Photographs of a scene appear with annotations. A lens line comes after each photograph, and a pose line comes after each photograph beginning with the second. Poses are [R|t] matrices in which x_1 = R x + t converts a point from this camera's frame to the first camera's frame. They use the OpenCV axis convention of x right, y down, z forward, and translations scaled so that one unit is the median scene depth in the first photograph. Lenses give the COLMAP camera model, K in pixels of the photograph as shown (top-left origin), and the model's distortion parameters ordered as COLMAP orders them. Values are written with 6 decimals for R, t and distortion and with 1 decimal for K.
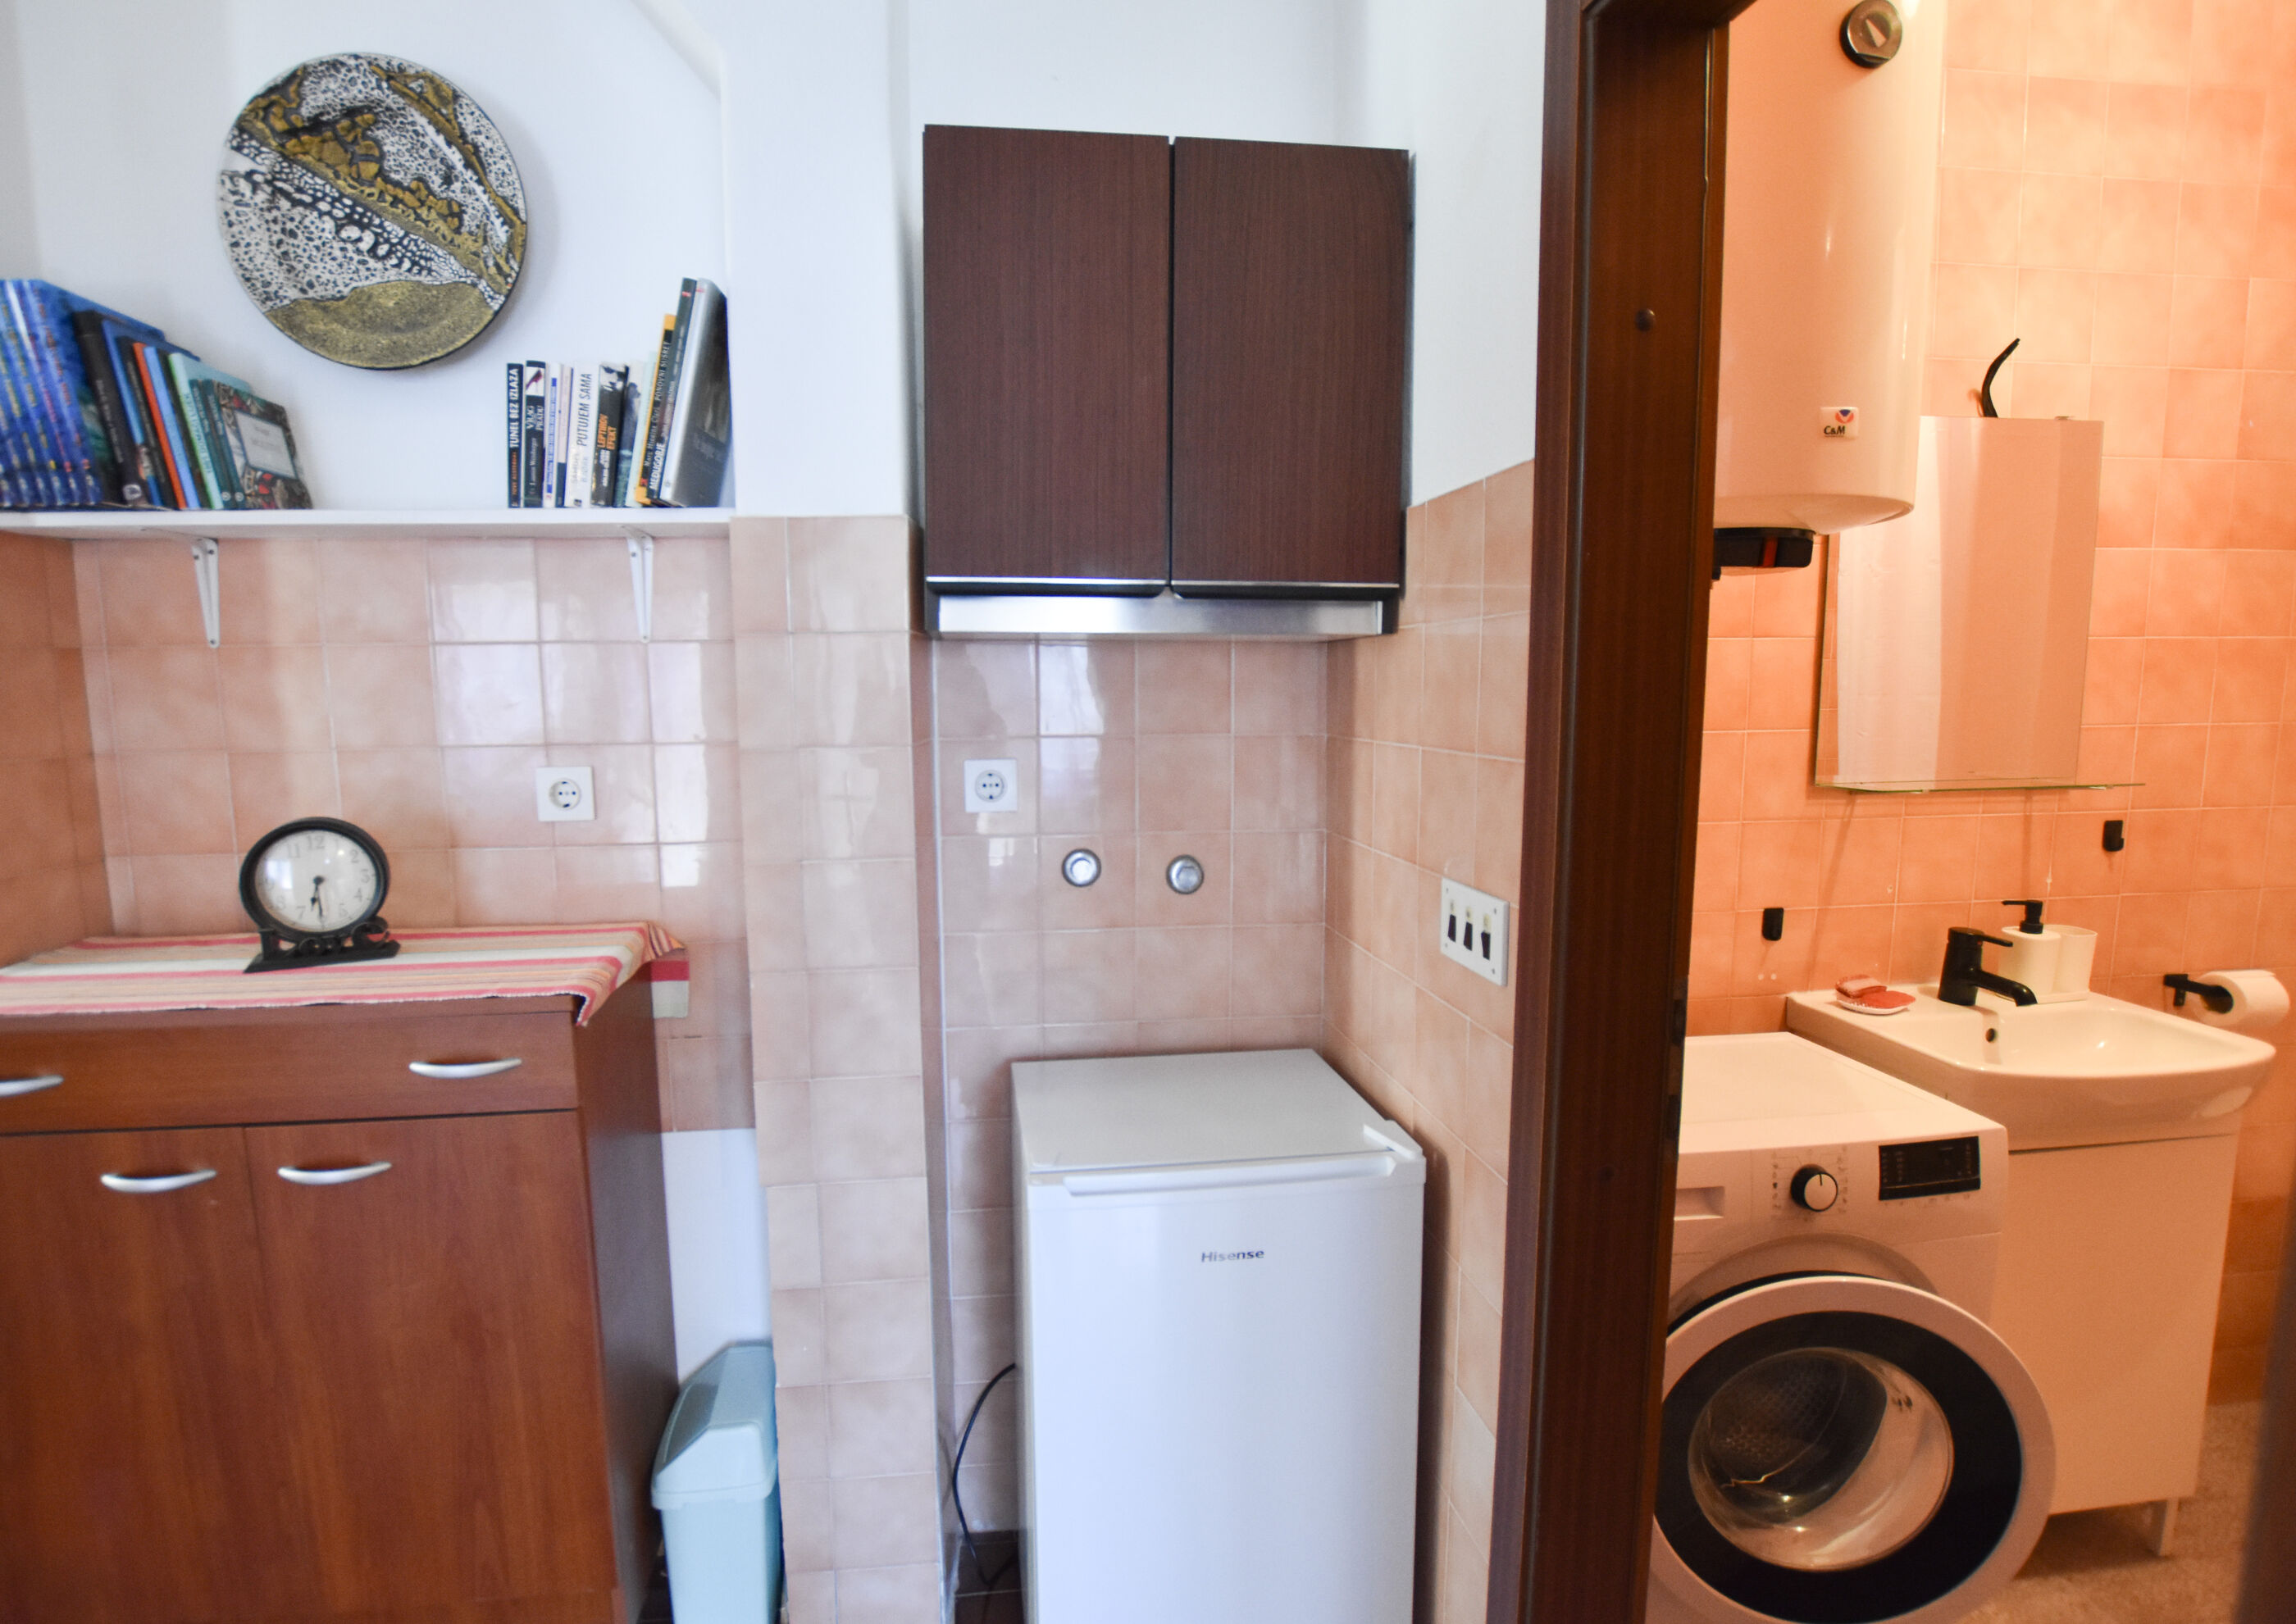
lens RADIAL K [[1101.5, 0, 1081.3], [0, 1101.5, 812.3], [0, 0, 1]] dist [-0.027816, 0.001624]
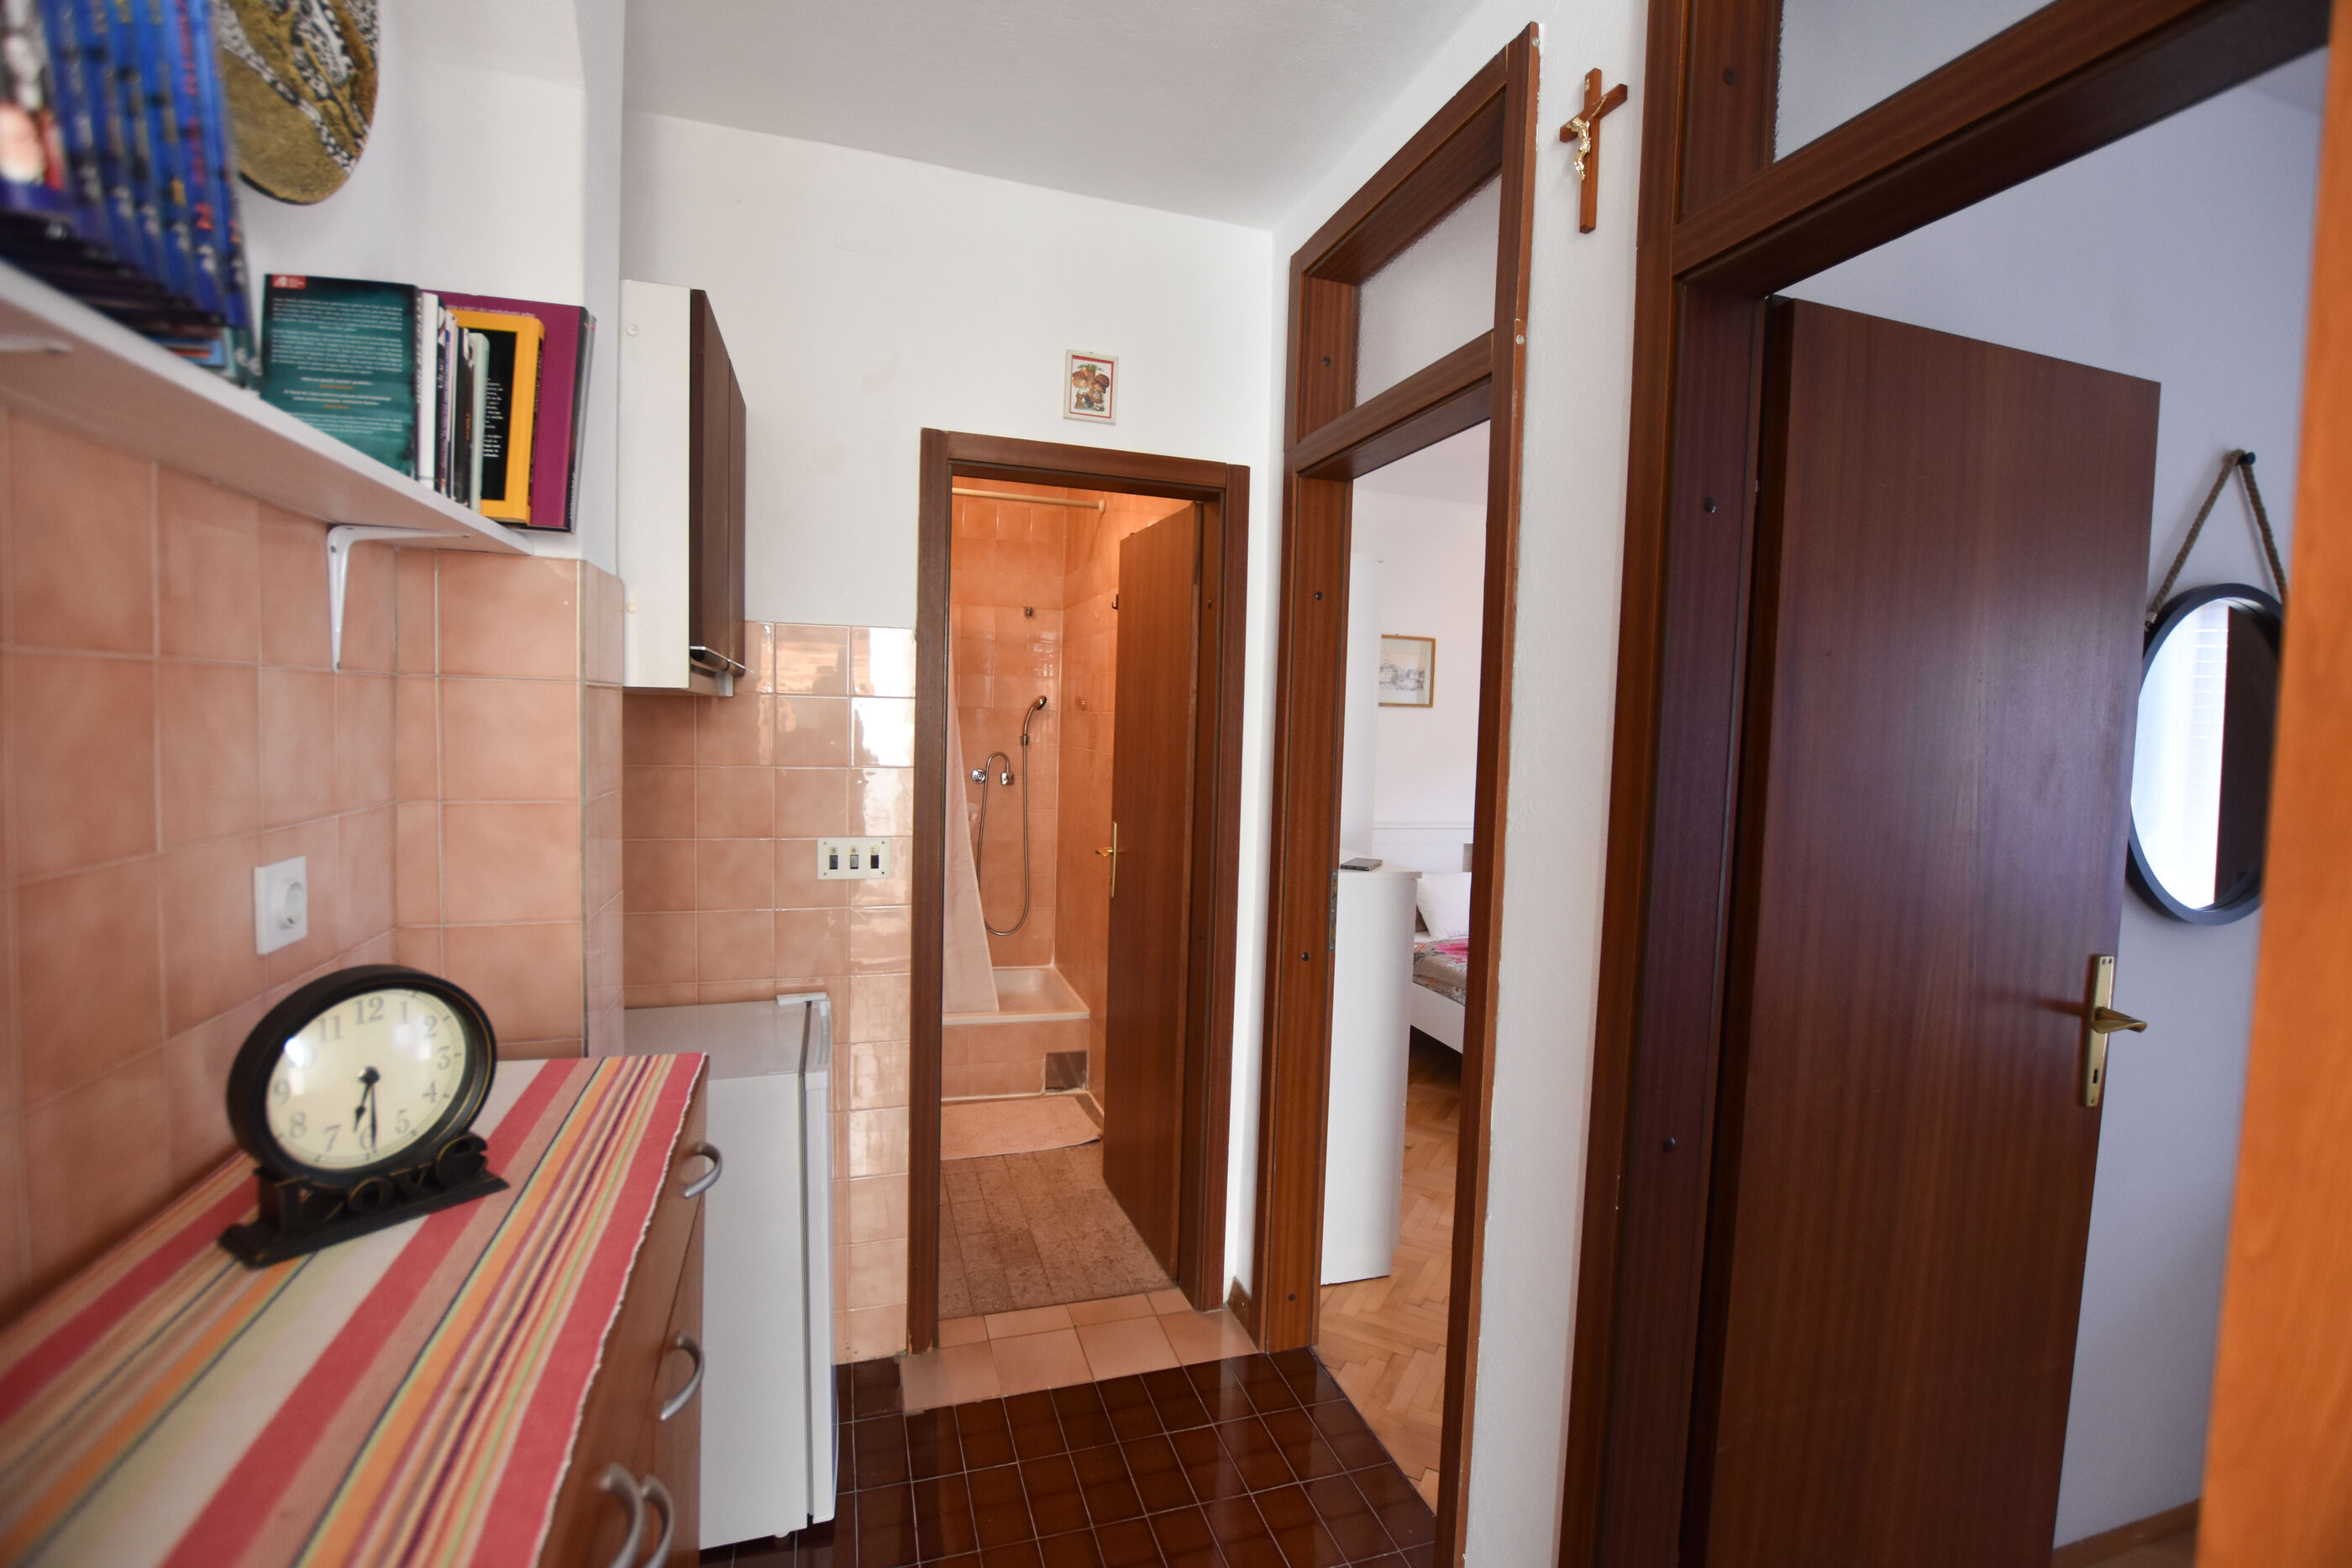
lens RADIAL K [[1031.6, 0, 1179.2], [0, 1031.6, 776.4], [0, 0, 1]] dist [-0.026058, 0.001079]
pose [[-0.200526, -0.052957, 0.978256, -1.245287], [0.085784, 0.993754, 0.071380, -0.094924], [-0.975925, 0.098232, -0.194731, 0.649835]]
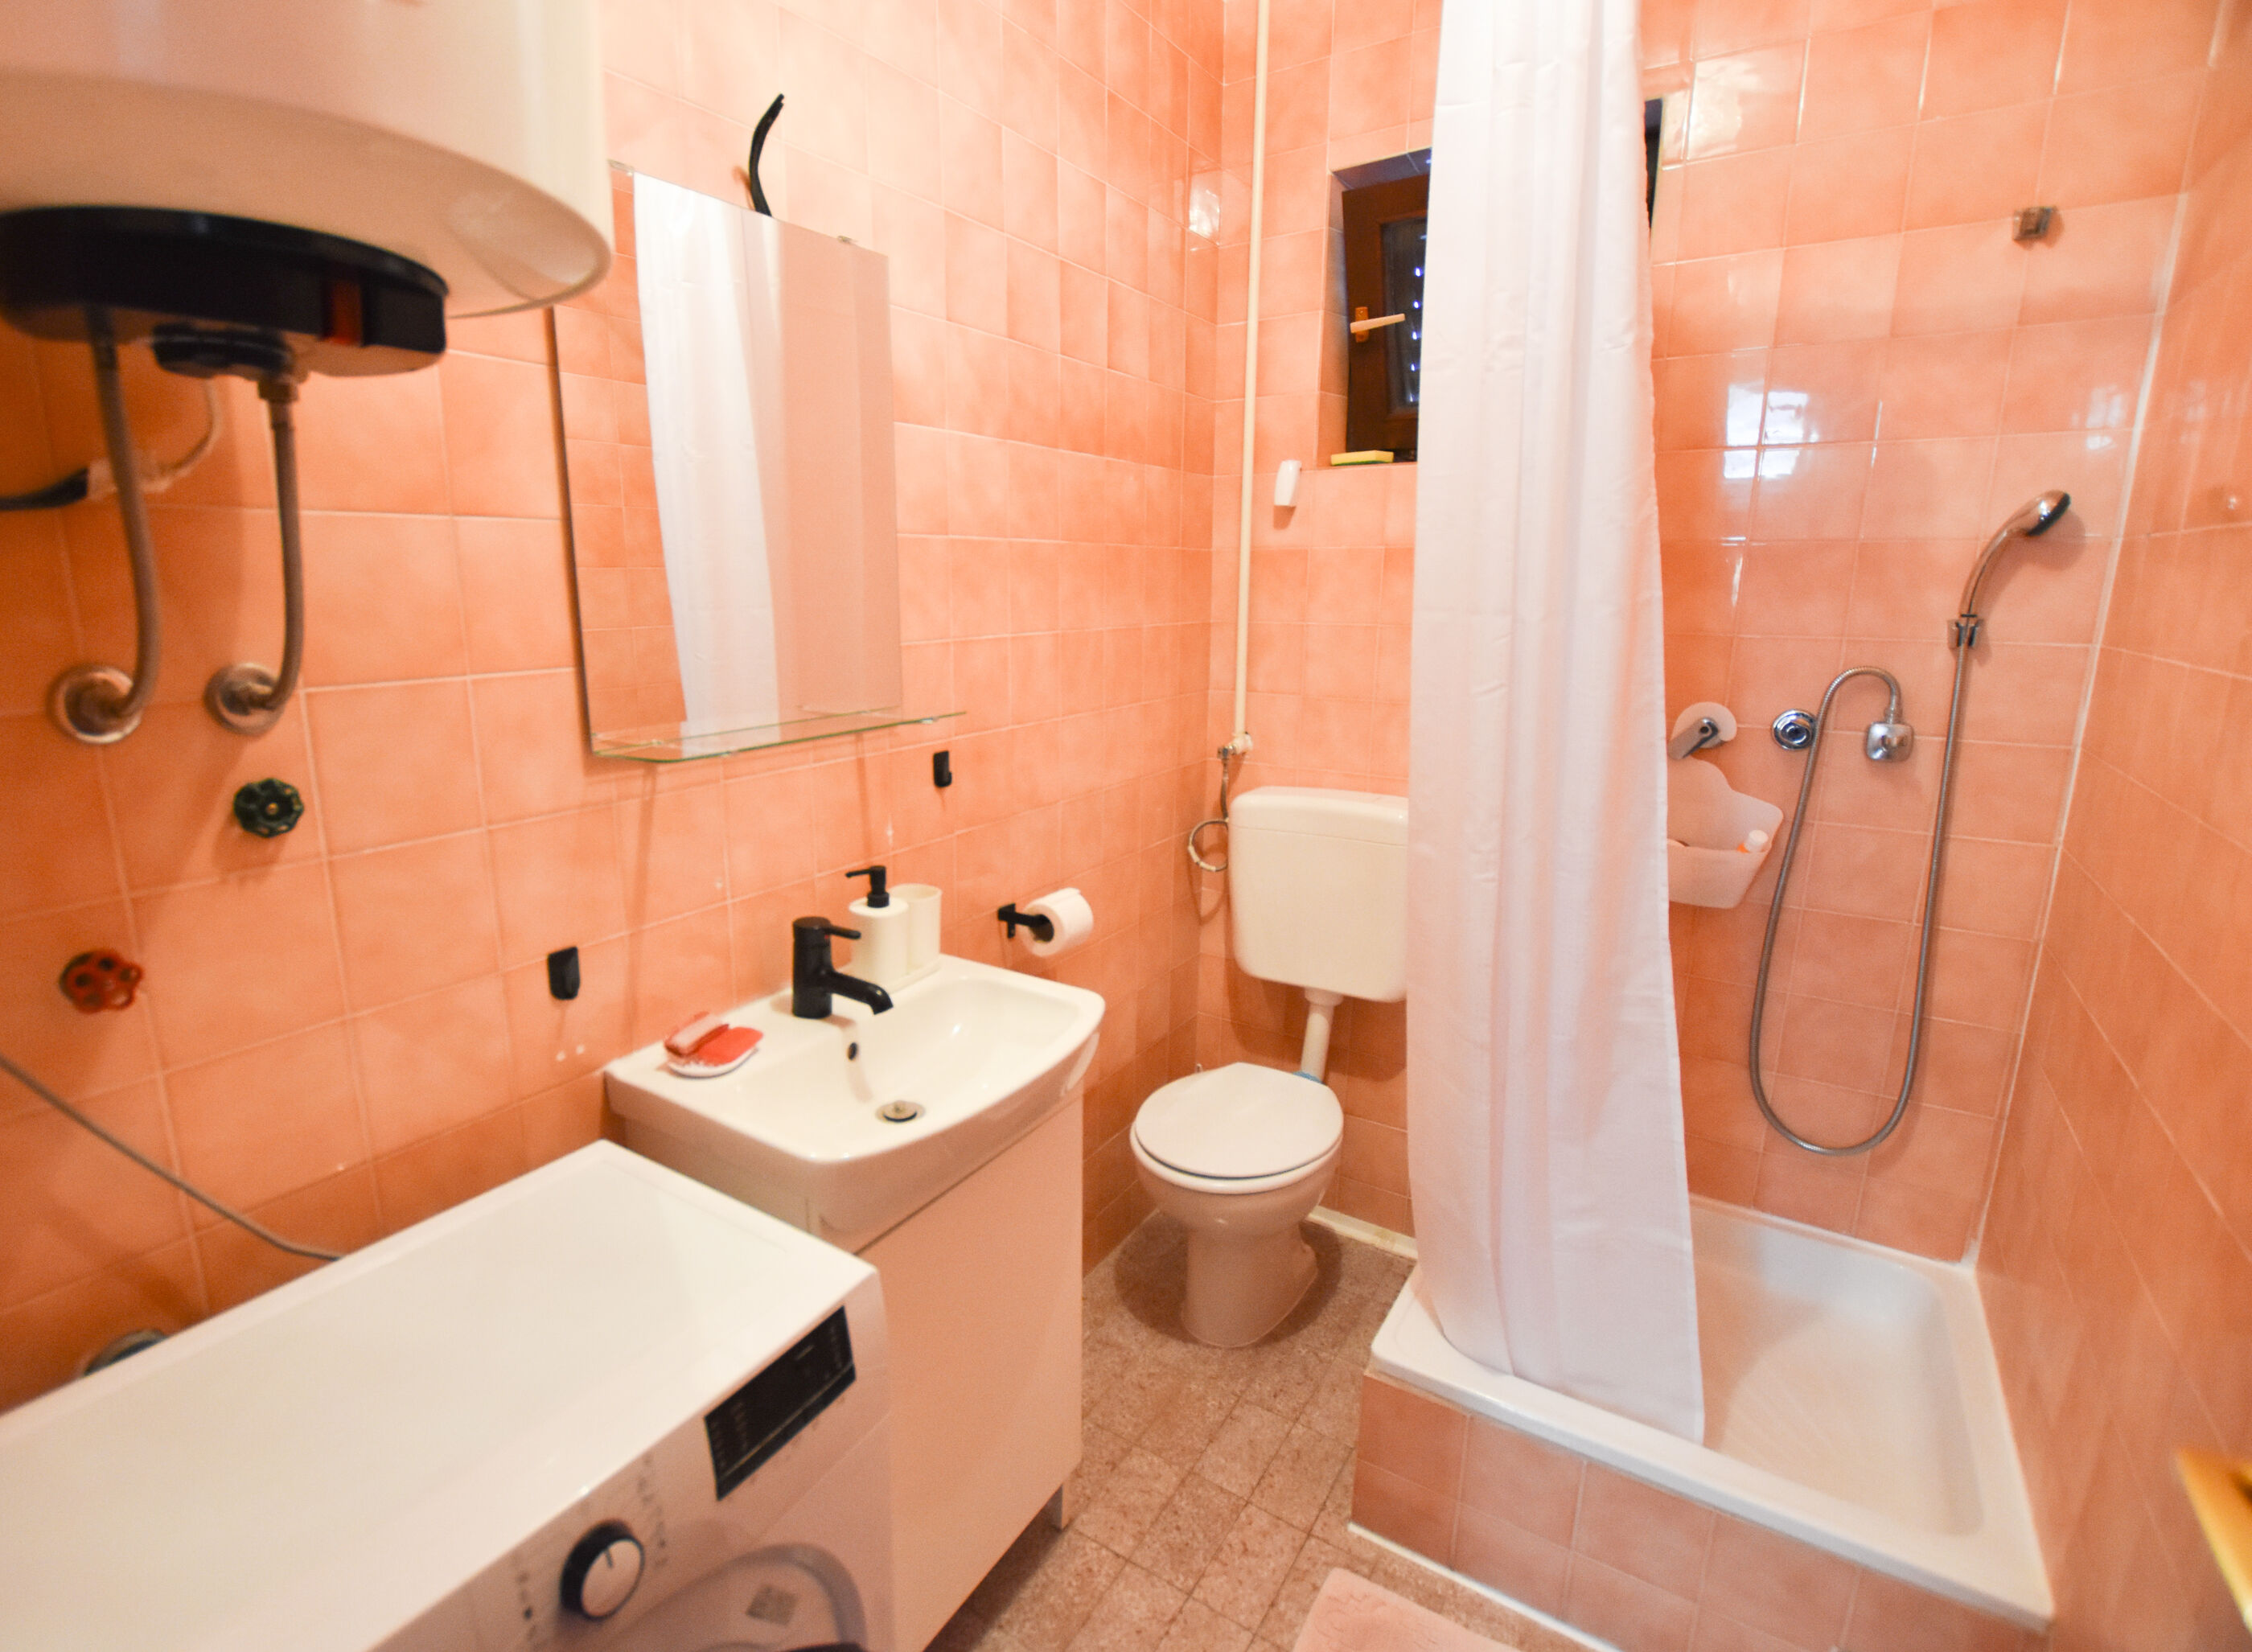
lens RADIAL K [[1098.1, 0, 1008.0], [0, 1098.1, 822.9], [0, 0, 1]] dist [-0.024271, -0.000564]
pose [[0.666549, -0.152537, 0.729688, 0.440131], [0.088914, 0.988121, 0.125341, -0.053674], [-0.740140, -0.018667, 0.672194, 0.468068]]
